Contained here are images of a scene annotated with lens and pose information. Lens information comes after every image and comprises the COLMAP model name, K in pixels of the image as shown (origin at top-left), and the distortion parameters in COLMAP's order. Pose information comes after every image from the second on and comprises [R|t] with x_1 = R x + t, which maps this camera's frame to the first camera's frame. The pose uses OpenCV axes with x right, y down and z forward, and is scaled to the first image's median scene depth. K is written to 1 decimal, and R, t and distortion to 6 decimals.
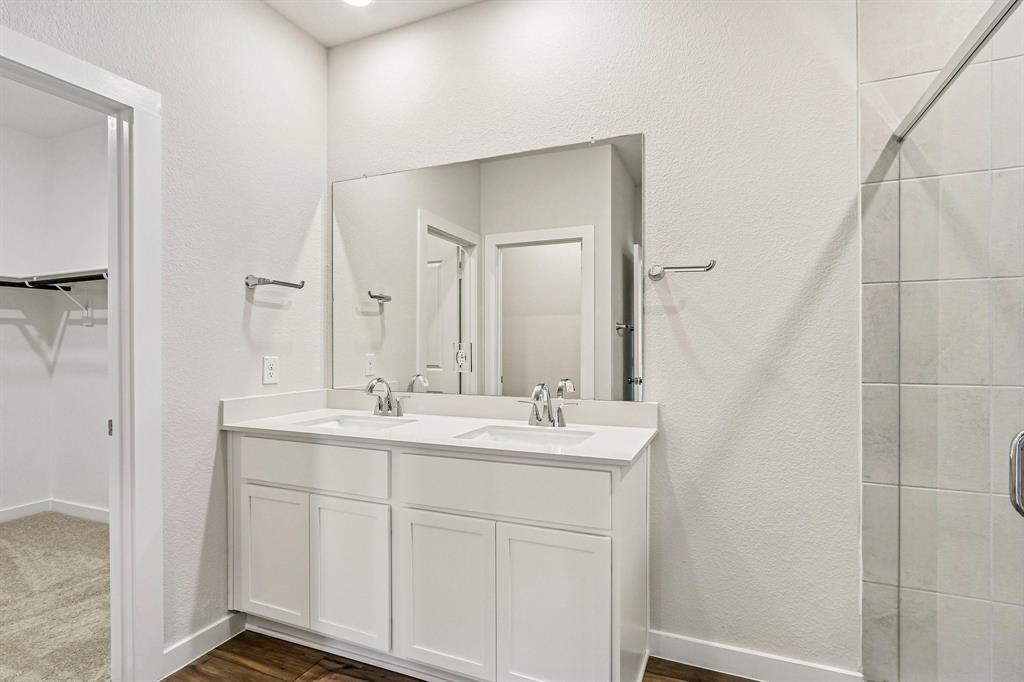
lens RADIAL K [[480.7, 0, 524.9], [0, 480.7, 347.8], [0, 0, 1]] dist [-0.012116, 0.002206]
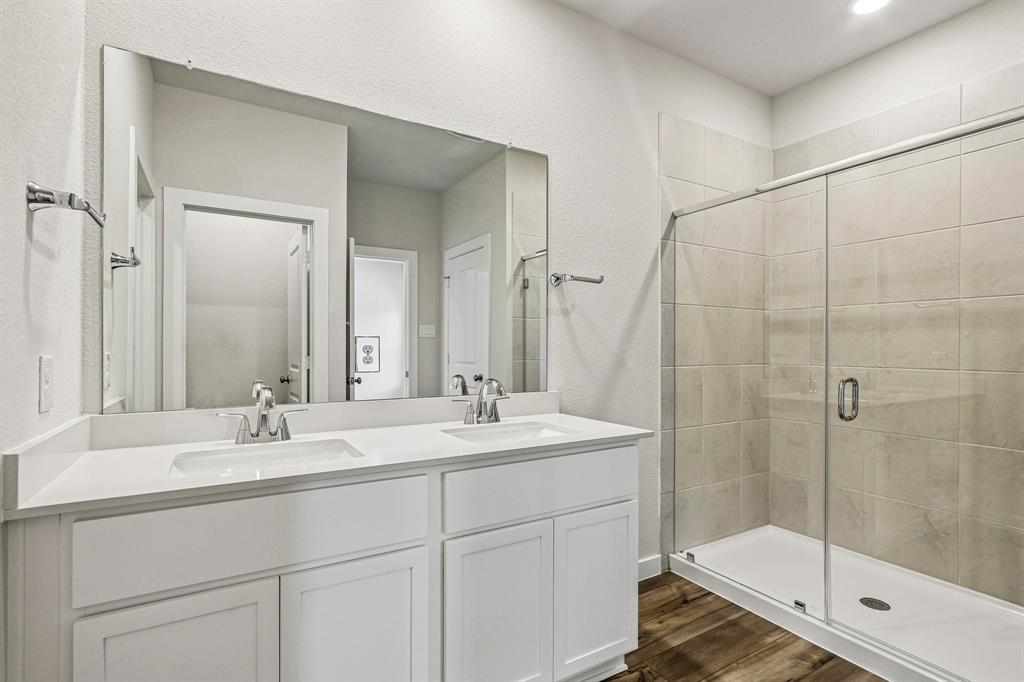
lens RADIAL K [[480.7, 0, 493.7], [0, 480.7, 348.4], [0, 0, 1]] dist [-0.012116, 0.002206]
pose [[0.615484, 0.001965, 0.788147, -0.855023], [0.000975, 0.999994, -0.003255, 0.017834], [-0.788149, 0.002772, 0.615478, 0.463140]]
